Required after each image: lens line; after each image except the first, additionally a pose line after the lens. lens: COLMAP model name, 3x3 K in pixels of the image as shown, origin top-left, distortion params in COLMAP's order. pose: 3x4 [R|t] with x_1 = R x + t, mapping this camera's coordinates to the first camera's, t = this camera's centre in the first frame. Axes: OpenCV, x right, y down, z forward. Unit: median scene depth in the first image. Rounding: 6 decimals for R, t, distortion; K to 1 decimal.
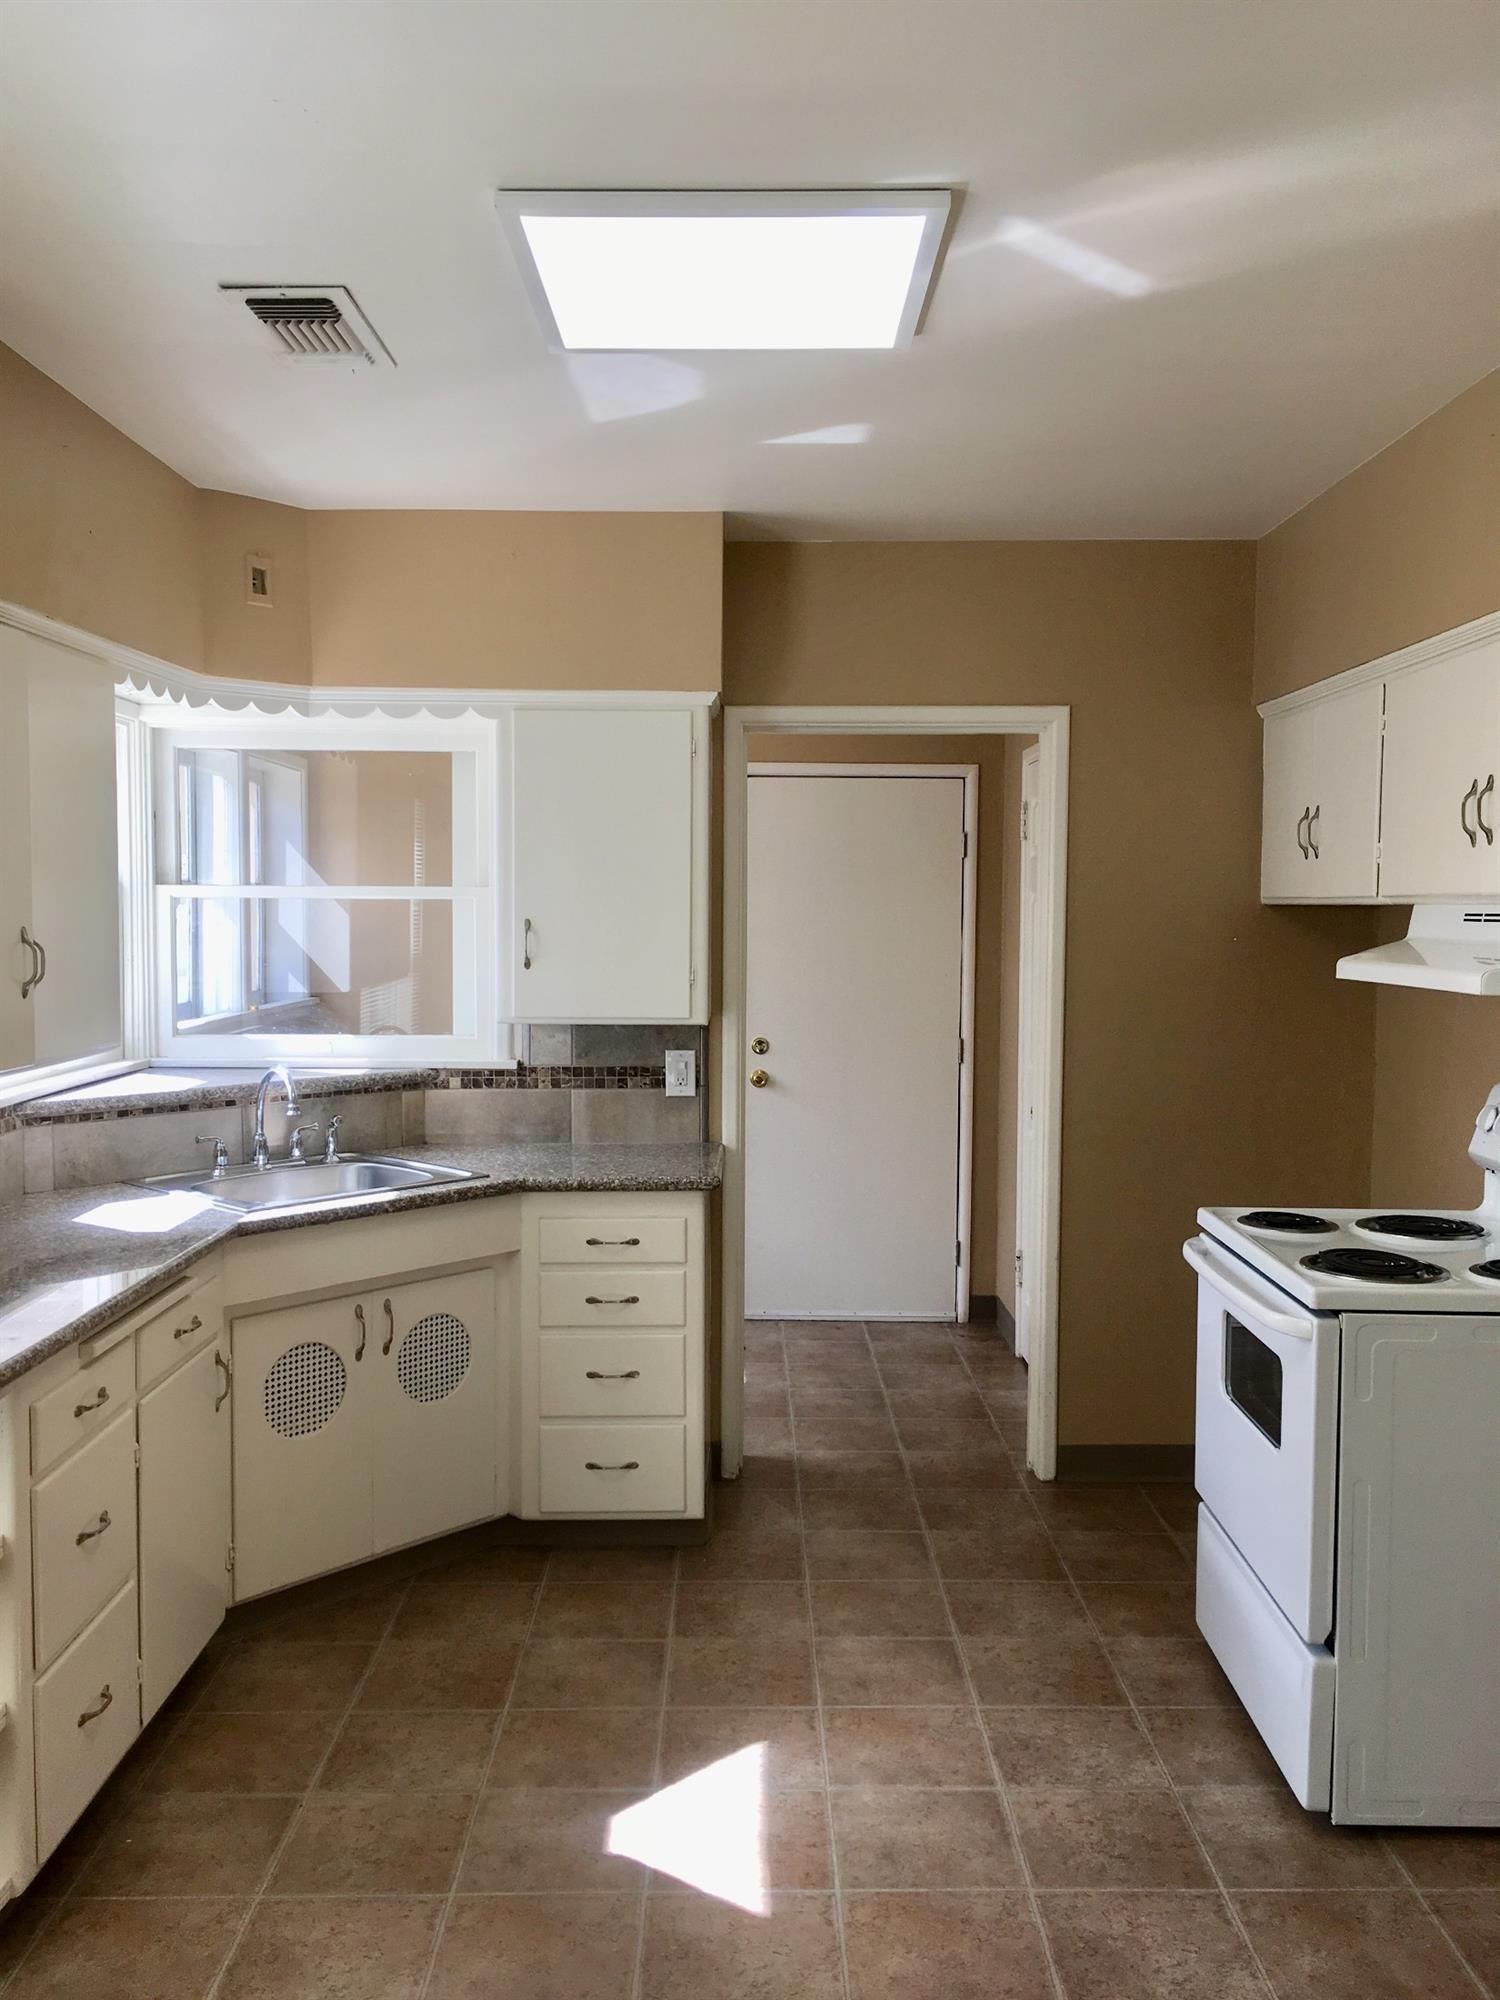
lens RADIAL K [[1695.4, 0, 763.2], [0, 1695.4, 1012.5], [0, 0, 1]] dist [0.093601, -0.122226]
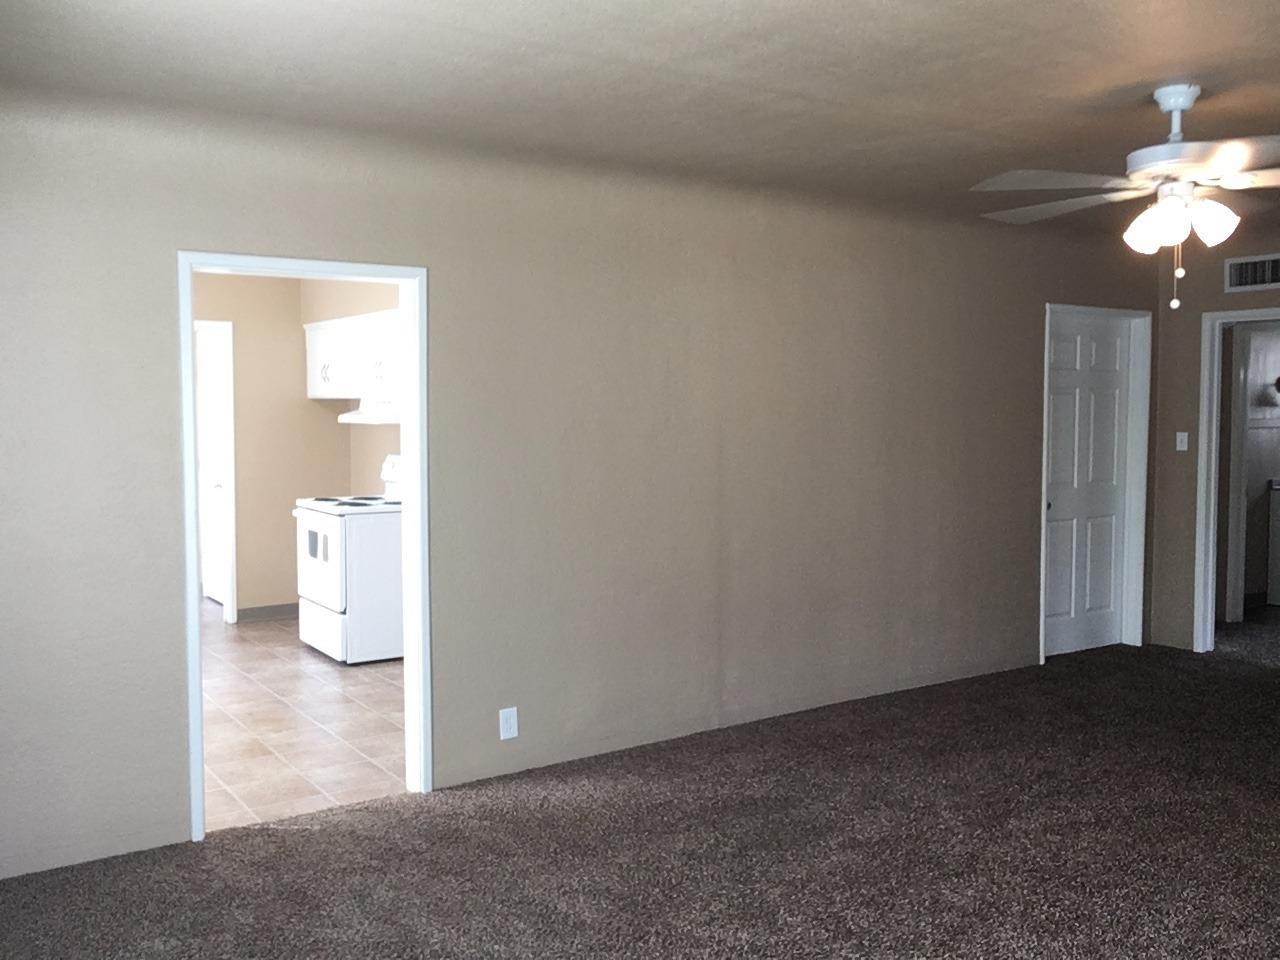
lens RADIAL K [[1195.6, 0, 606.2], [0, 1195.6, 475.4], [0, 0, 1]] dist [0.015711, -0.067814]
pose [[0.847231, -0.033619, 0.530160, -0.376932], [0.035335, 0.999352, 0.006903, 0.073627], [-0.530049, 0.012884, 0.847869, -1.014847]]
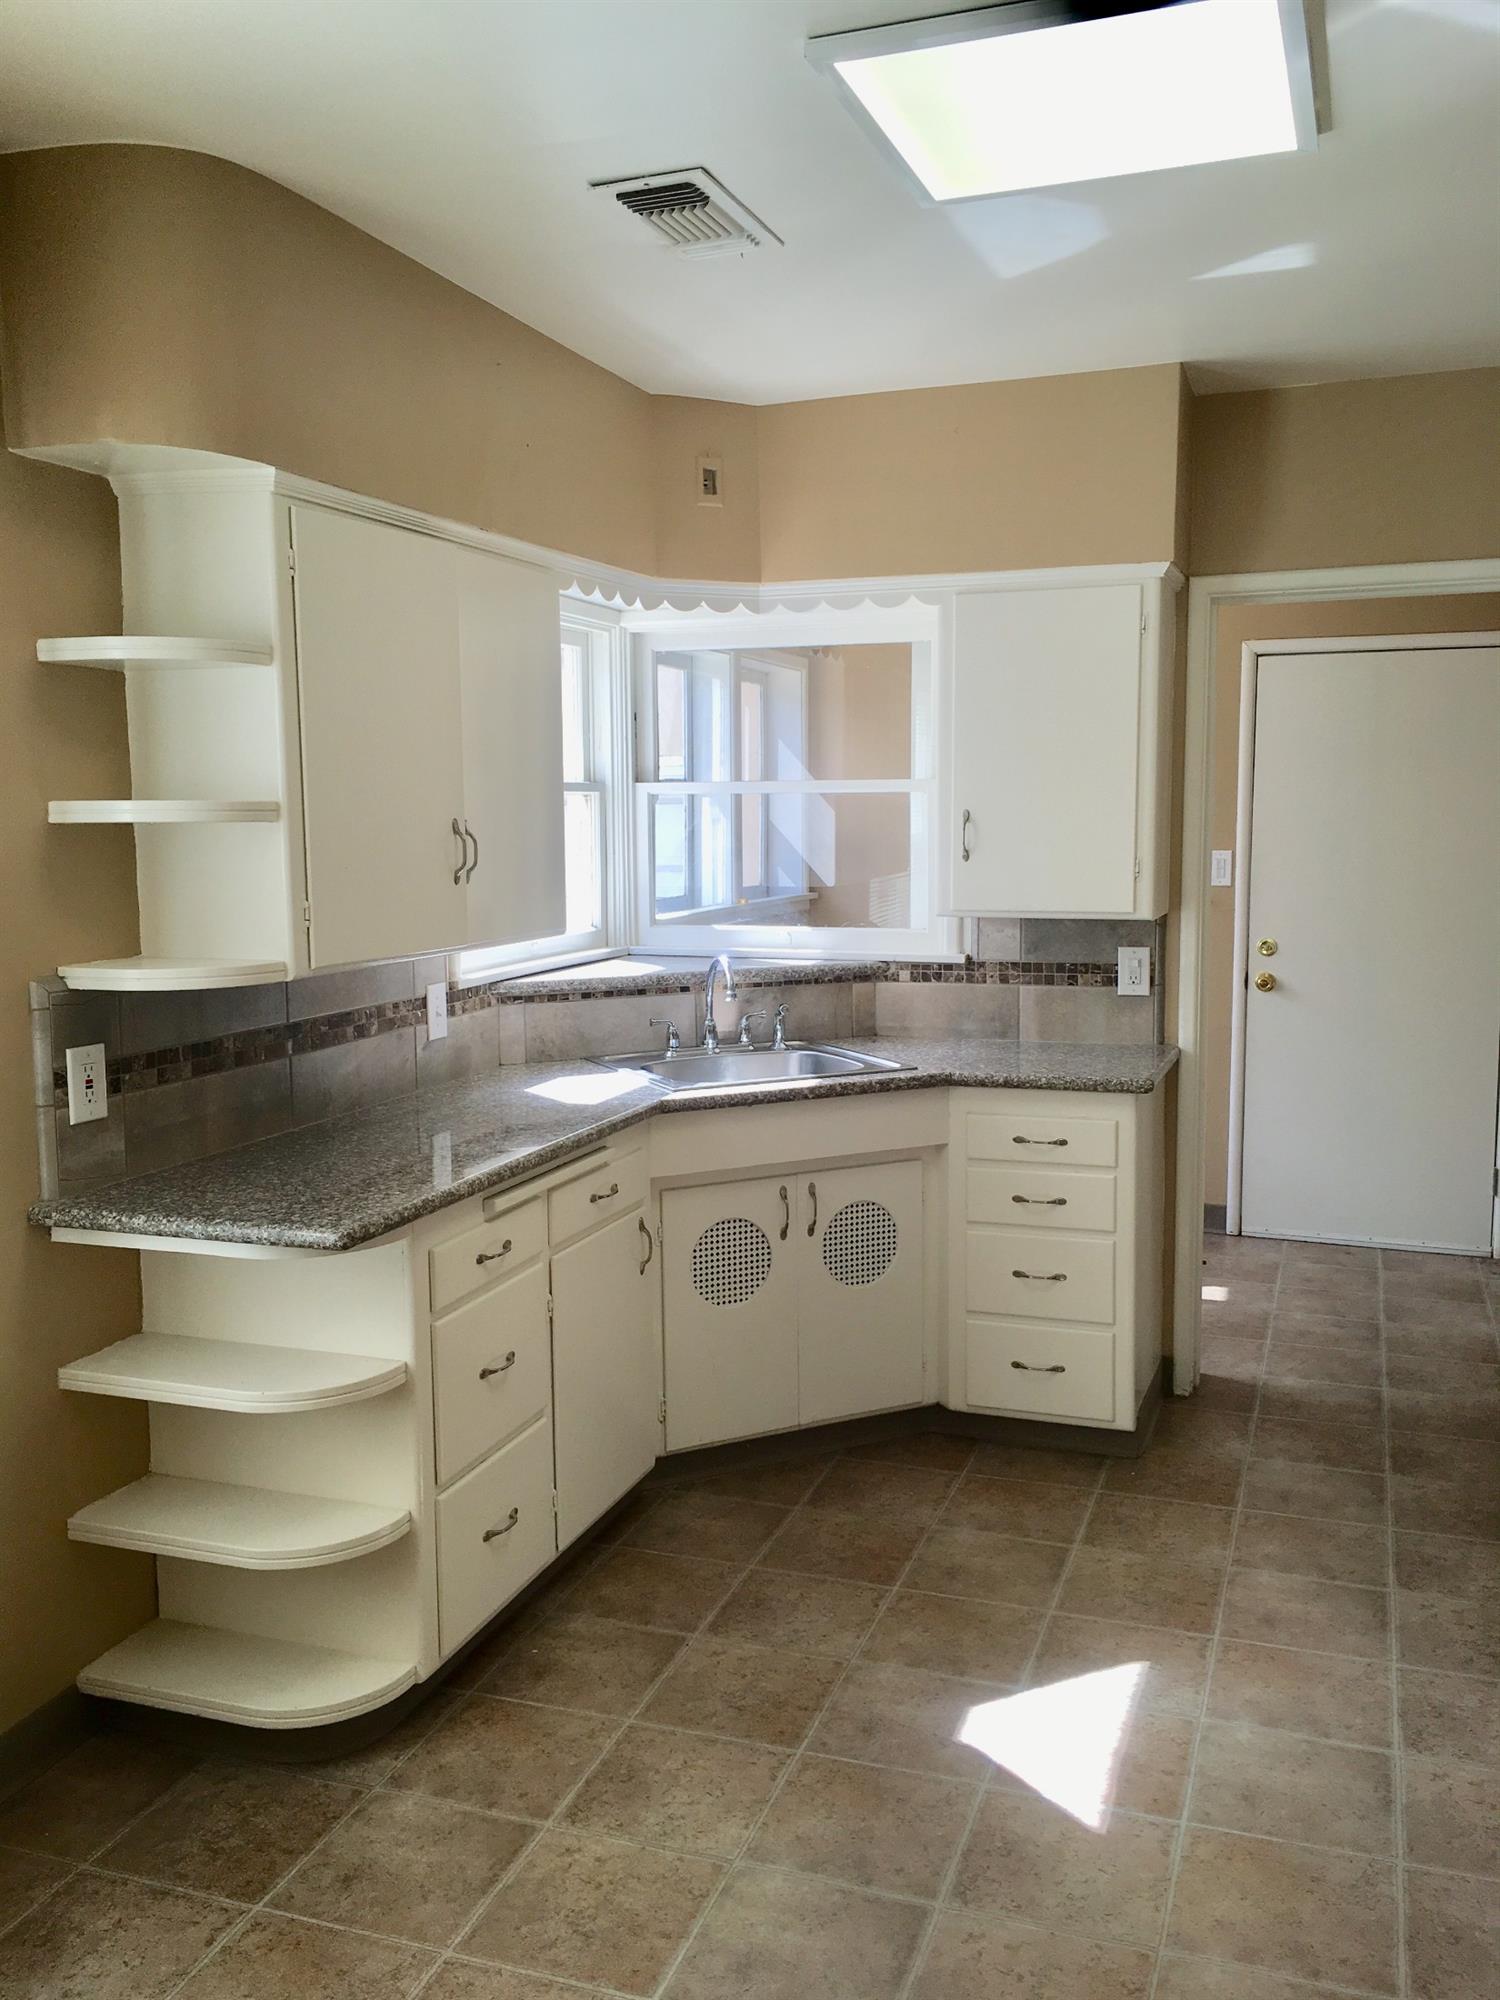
lens RADIAL K [[1701.2, 0, 751.6], [0, 1701.2, 1013.1], [0, 0, 1]] dist [0.088602, -0.115812]
pose [[0.937980, 0.029891, -0.345399, 0.098706], [-0.010146, 0.998216, 0.058834, 0.006096], [0.346542, -0.051681, 0.936610, 0.031832]]
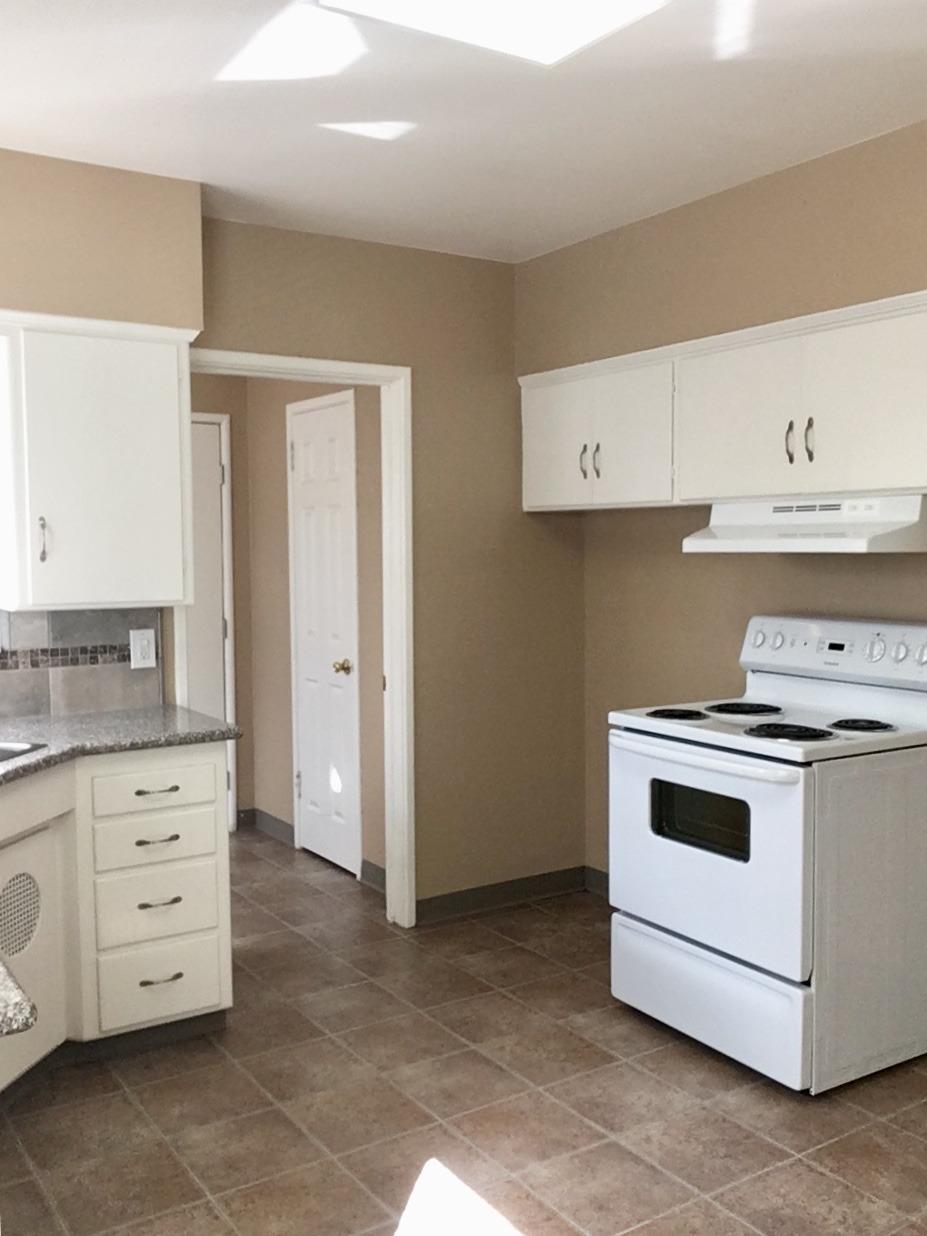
lens RADIAL K [[1154.5, 0, 463.5], [0, 1154.5, 618.0], [0, 0, 1]] dist [0.015711, -0.067814]
pose [[0.842668, -0.043868, 0.536644, -0.356682], [0.042465, 0.998986, 0.014982, 0.013940], [-0.536757, 0.010164, 0.843676, 0.228185]]
